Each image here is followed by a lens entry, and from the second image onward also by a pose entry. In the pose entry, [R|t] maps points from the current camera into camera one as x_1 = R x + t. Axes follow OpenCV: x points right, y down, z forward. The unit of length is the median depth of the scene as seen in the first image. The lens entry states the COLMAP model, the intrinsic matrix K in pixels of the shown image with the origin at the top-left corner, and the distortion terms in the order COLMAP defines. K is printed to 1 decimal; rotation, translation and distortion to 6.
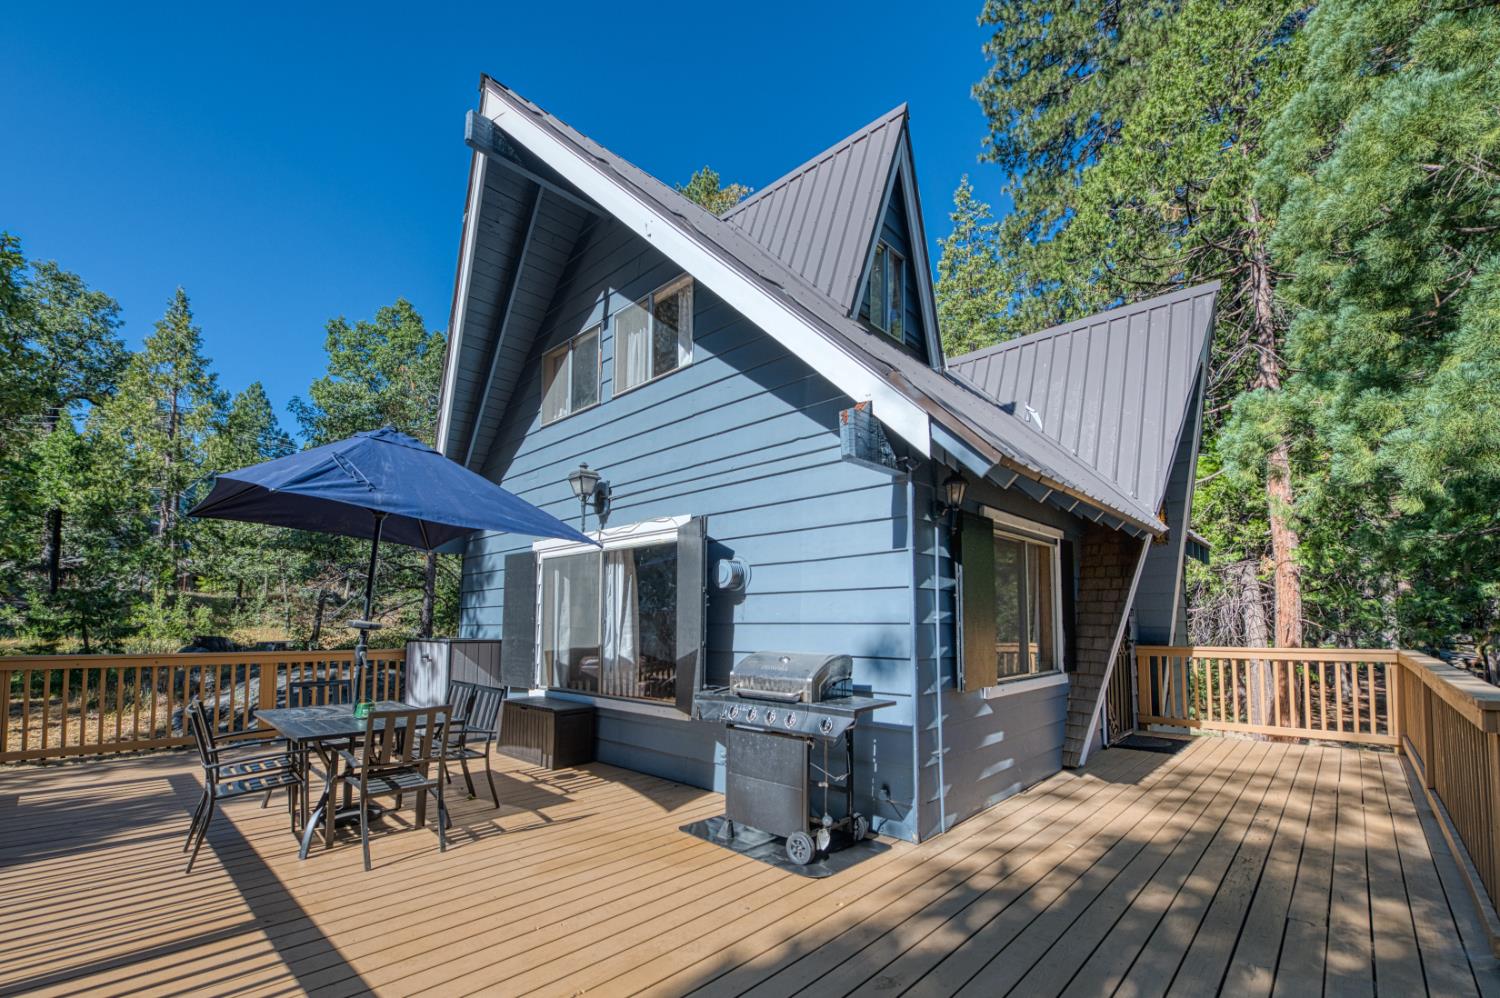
lens RADIAL K [[645.3, 0, 732.7], [0, 645.3, 581.2], [0, 0, 1]] dist [-0.015589, -0.000661]
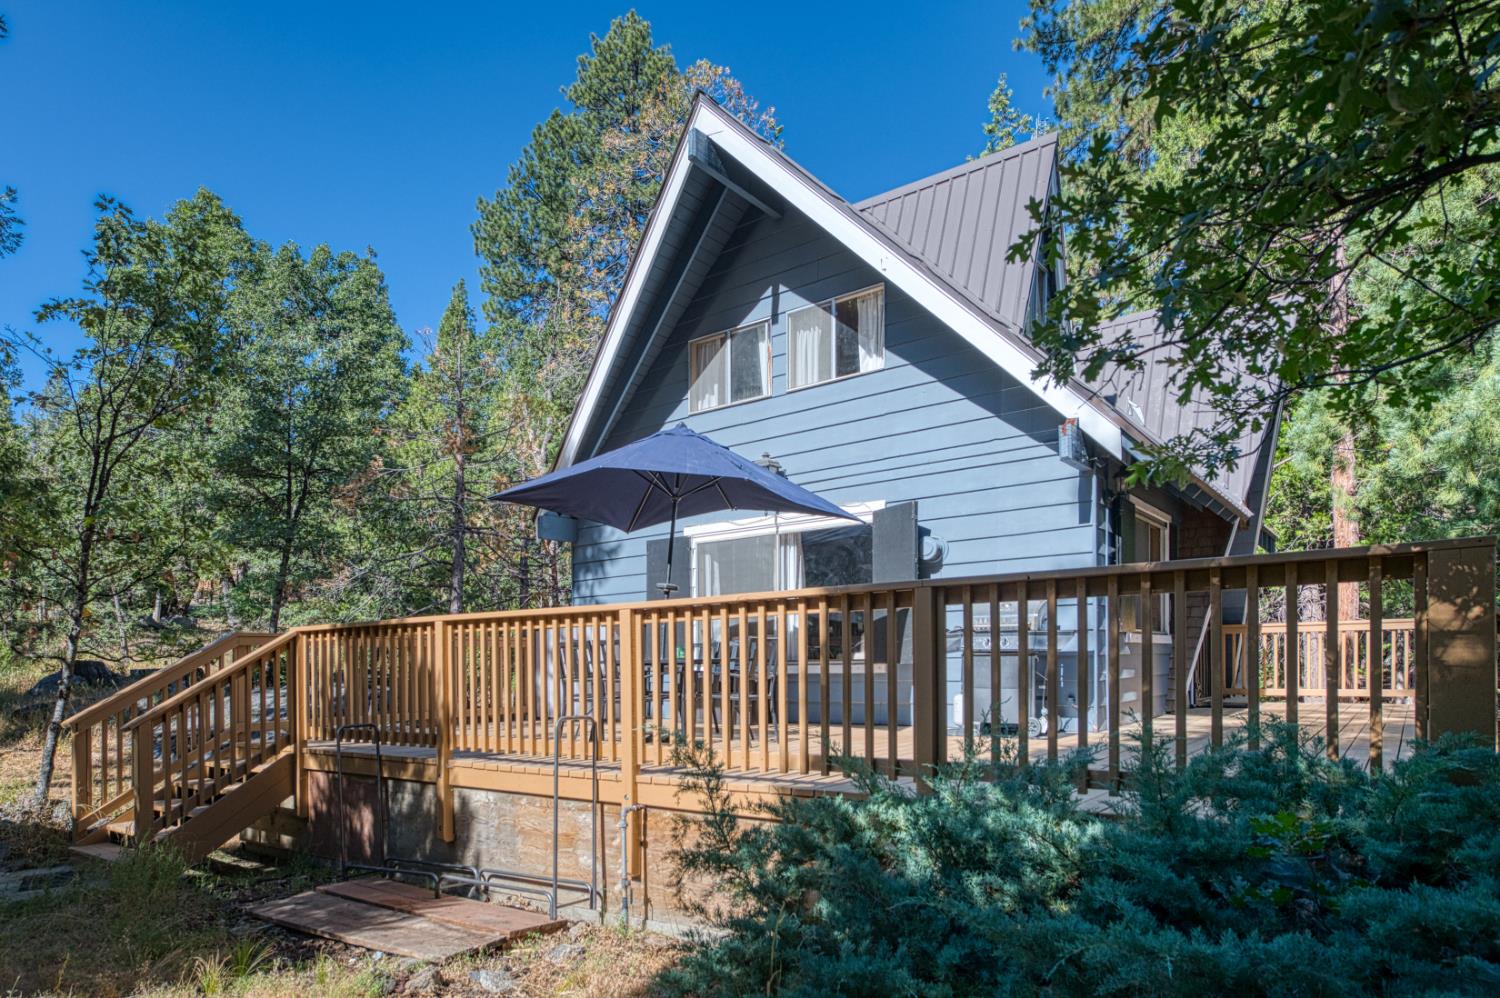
lens RADIAL K [[913.8, 0, 731.2], [0, 913.8, 687.8], [0, 0, 1]] dist [0.000967, -0.005711]
pose [[0.992345, -0.019077, 0.122011, -0.471007], [0.007968, 0.995828, 0.090900, 0.072294], [-0.123236, -0.089232, 0.988358, -0.556606]]
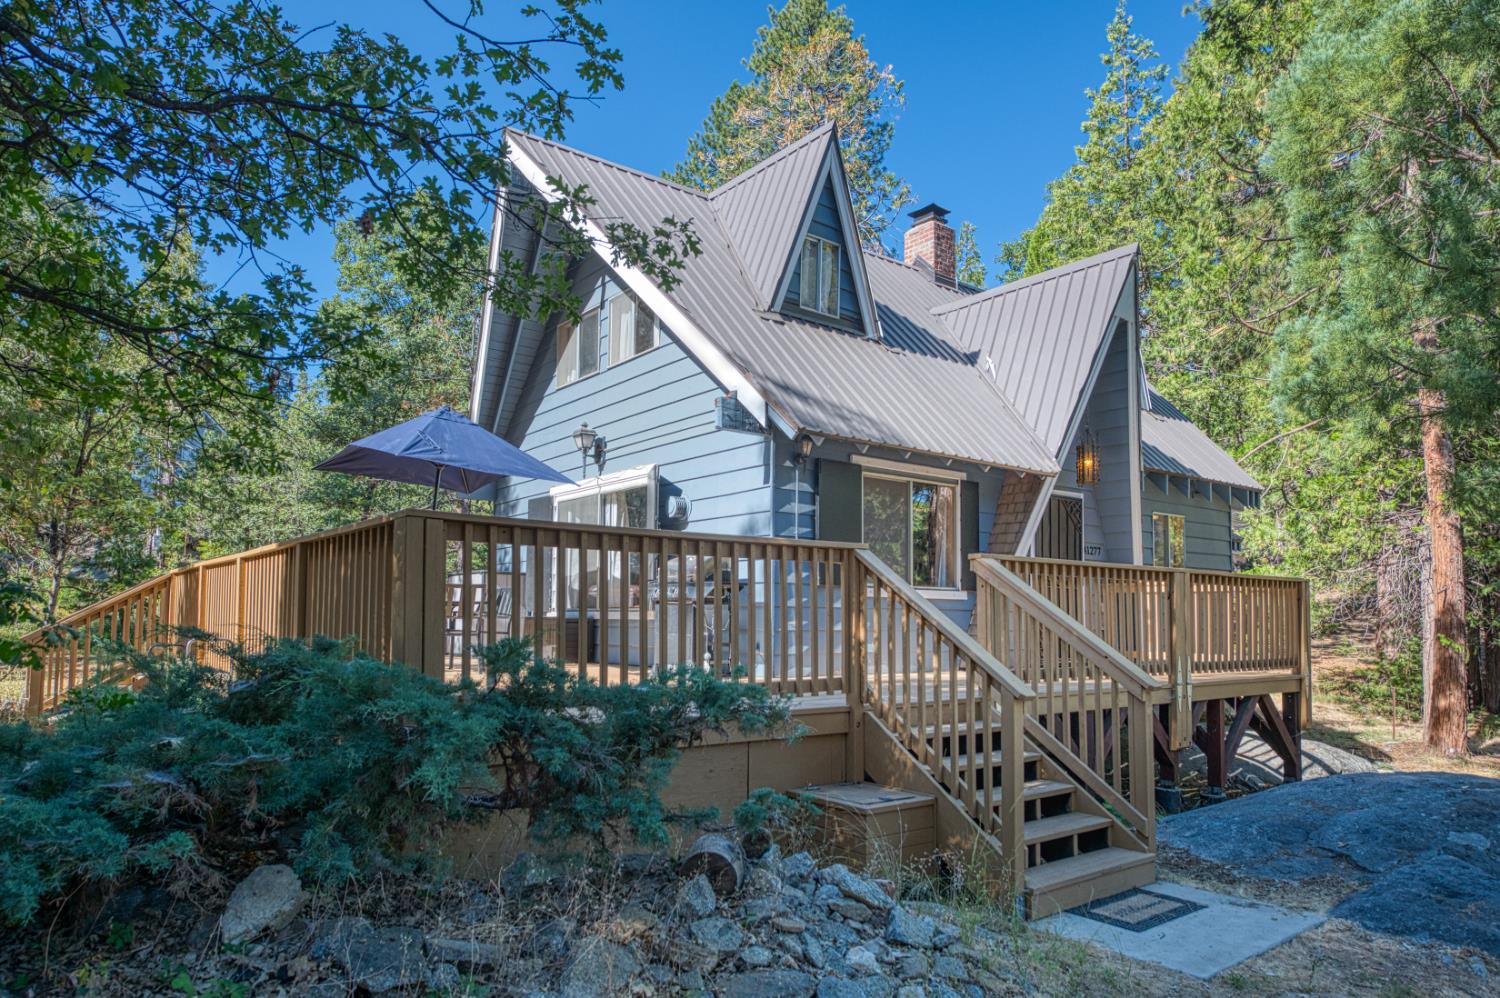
lens RADIAL K [[954.9, 0, 751.7], [0, 954.9, 596.8], [0, 0, 1]] dist [-0.003487, 0.000844]
pose [[0.989889, 0.004618, -0.141768, 0.344891], [0.001573, 0.999051, 0.043524, 0.072014], [0.141835, -0.043307, 0.988943, -0.780060]]
